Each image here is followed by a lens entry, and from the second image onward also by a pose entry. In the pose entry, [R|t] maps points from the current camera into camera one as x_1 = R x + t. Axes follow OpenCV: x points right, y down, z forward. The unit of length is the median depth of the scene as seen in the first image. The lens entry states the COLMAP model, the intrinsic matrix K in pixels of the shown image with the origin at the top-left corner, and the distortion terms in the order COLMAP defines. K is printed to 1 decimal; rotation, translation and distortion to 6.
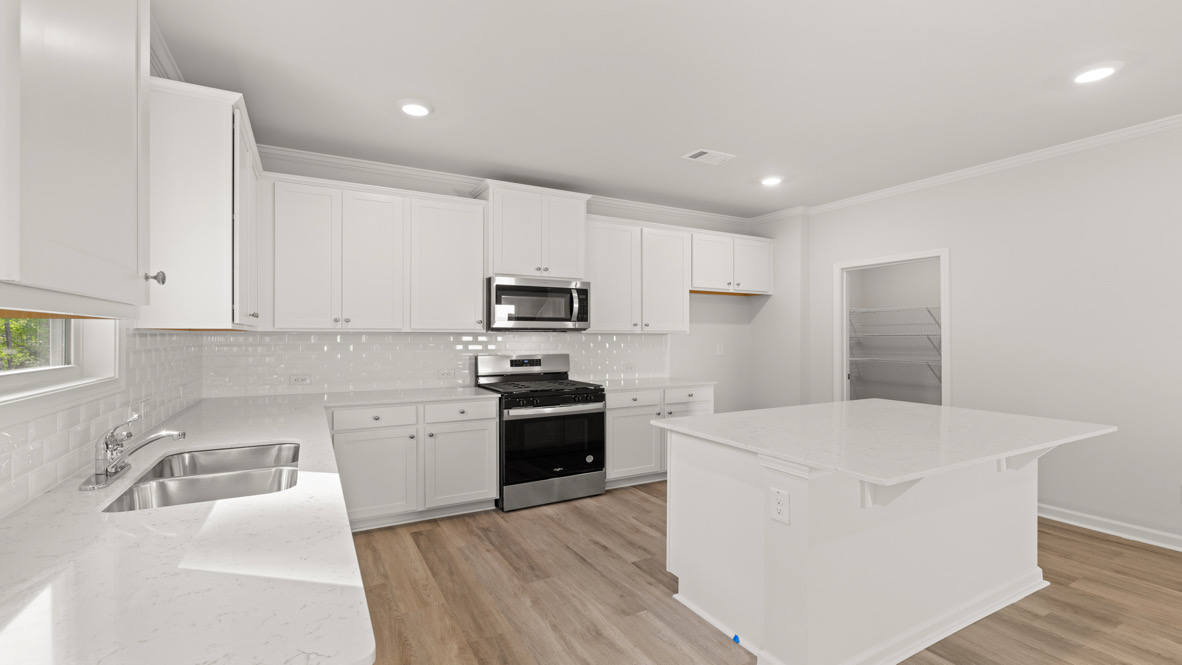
lens RADIAL K [[512.2, 0, 589.6], [0, 512.2, 340.8], [0, 0, 1]] dist [-0.001631, -0.000134]
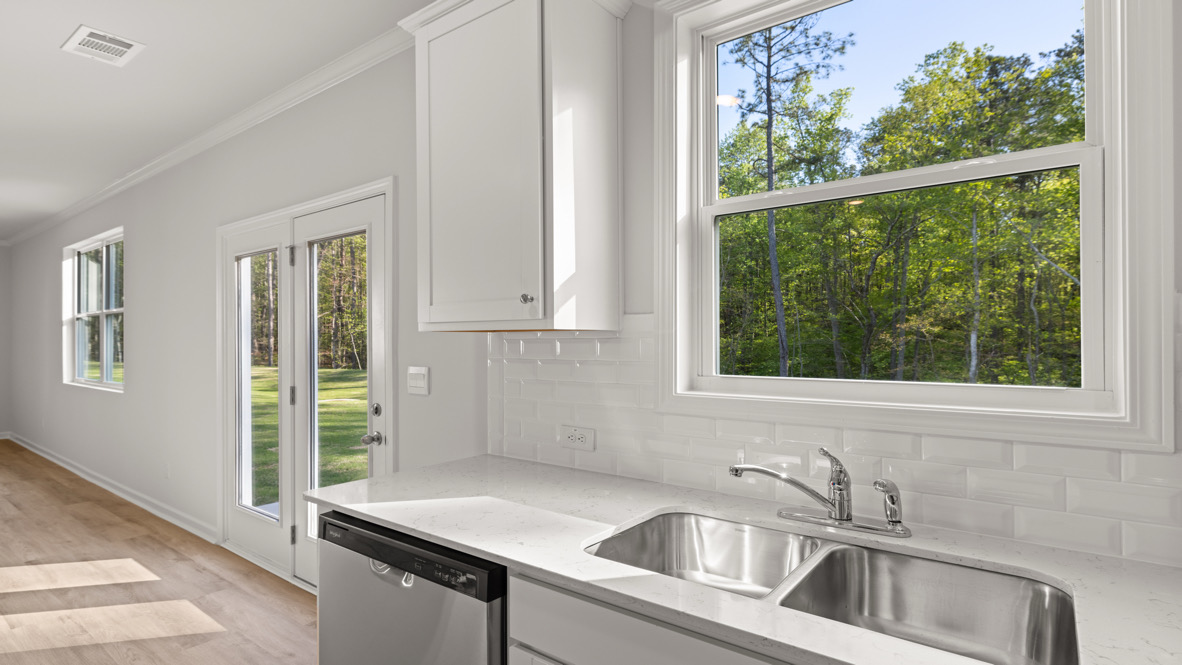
lens RADIAL K [[592.7, 0, 592.8], [0, 592.7, 338.1], [0, 0, 1]] dist [-0.001217, 0.000069]
pose [[-0.914088, 0.001560, -0.405513, -0.100787], [-0.000426, 0.999988, 0.004807, -0.007919], [0.405516, 0.004567, -0.914077, 0.710873]]
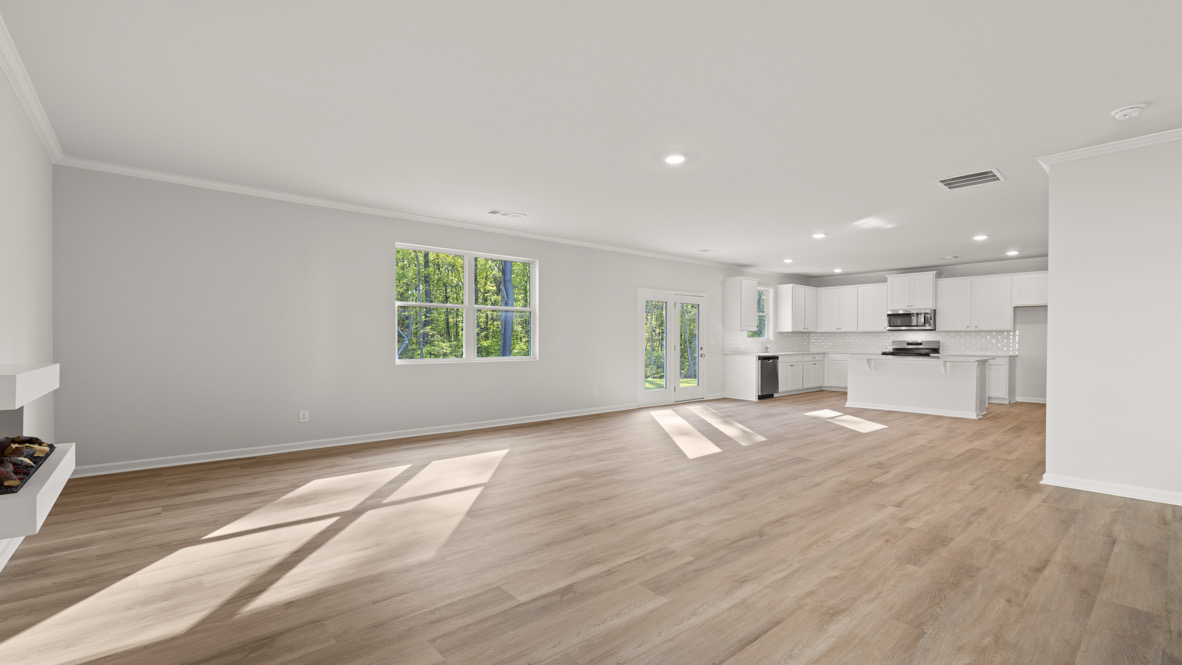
lens RADIAL K [[511.9, 0, 592.9], [0, 511.9, 339.1], [0, 0, 1]] dist [-0.000713, -0.000119]
pose [[0.211532, 0.000899, -0.977371, 2.341724], [-0.009735, 0.999952, -0.001187, 0.046562], [0.977323, 0.009765, 0.211530, -1.207259]]
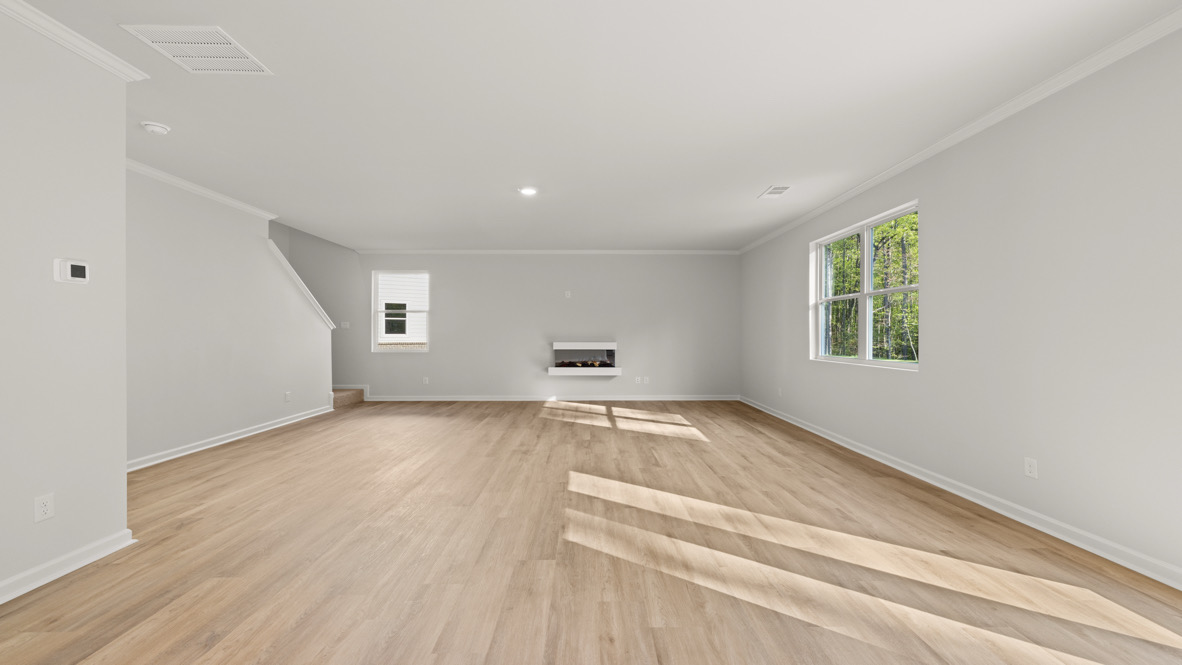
lens RADIAL K [[506.9, 0, 591.0], [0, 506.9, 332.5], [0, 0, 1]] dist [-0.001409, -0.000178]
pose [[-0.883018, 0.000967, 0.469338, 0.456943], [0.003086, 0.999988, 0.003746, 0.032132], [-0.469328, 0.004756, -0.883011, 0.366178]]
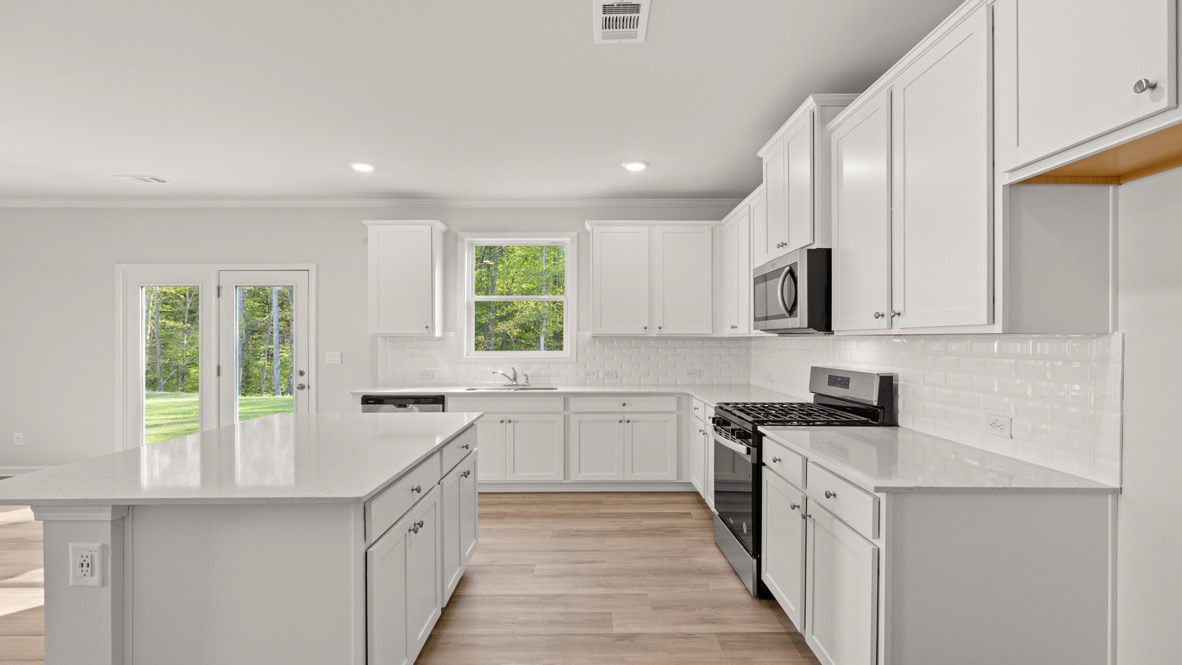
lens RADIAL K [[592.7, 0, 592.8], [0, 592.7, 338.1], [0, 0, 1]] dist [-0.001217, 0.000069]
pose [[-0.475915, -0.002938, -0.879486, 0.854032], [-0.007664, 0.999970, 0.000807, -0.012683], [0.879458, 0.007124, -0.475923, 1.334687]]
